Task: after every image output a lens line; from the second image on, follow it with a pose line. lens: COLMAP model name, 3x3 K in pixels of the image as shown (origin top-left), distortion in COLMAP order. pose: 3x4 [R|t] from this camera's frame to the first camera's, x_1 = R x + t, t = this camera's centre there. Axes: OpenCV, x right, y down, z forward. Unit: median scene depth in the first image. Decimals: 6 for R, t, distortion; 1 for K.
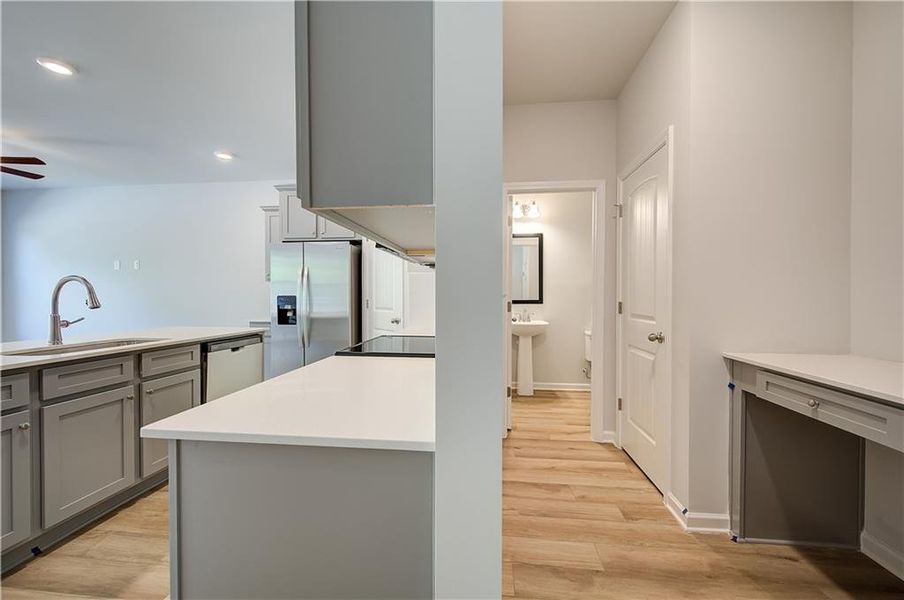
lens RADIAL K [[364.6, 0, 450.0], [0, 364.6, 300.2], [0, 0, 1]] dist [0.007191, -0.002693]
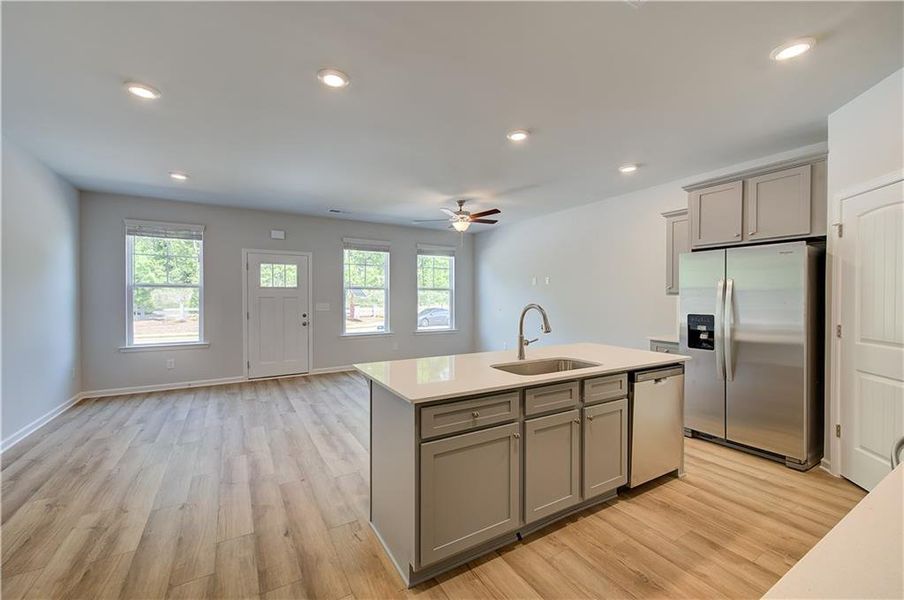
lens RADIAL K [[364.6, 0, 450.6], [0, 364.6, 300.0], [0, 0, 1]] dist [0.007191, -0.002693]
pose [[0.605111, 0.006691, -0.796113, -0.199751], [-0.008921, 0.999959, 0.001623, -0.066797], [0.796091, 0.006120, 0.605145, 0.050846]]
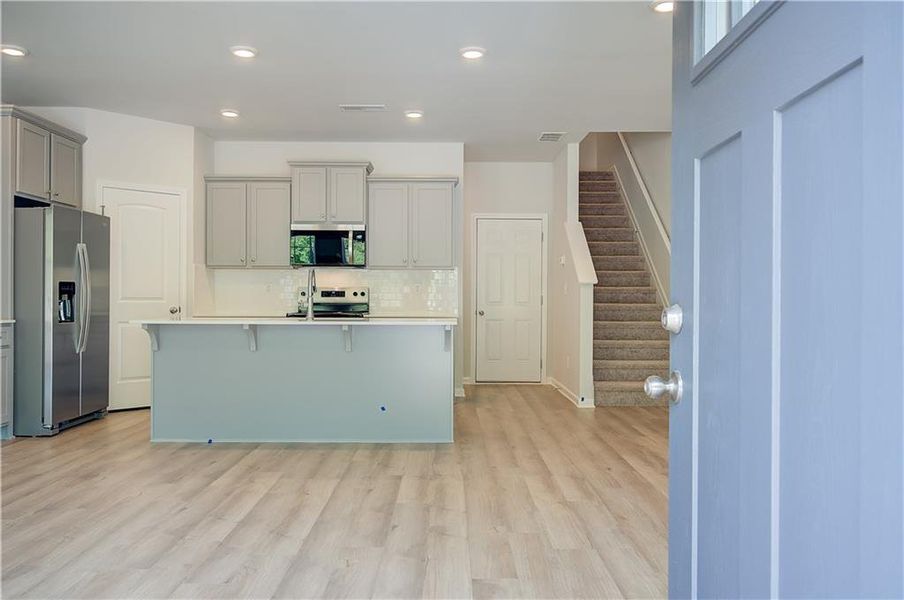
lens RADIAL K [[712.4, 0, 455.5], [0, 712.4, 300.4], [0, 0, 1]] dist [-0.003230, -0.005410]
pose [[-0.119467, -0.004932, 0.992826, -3.039428], [0.008126, 0.999949, 0.005945, 0.034381], [-0.992805, 0.008778, -0.119420, 0.656717]]
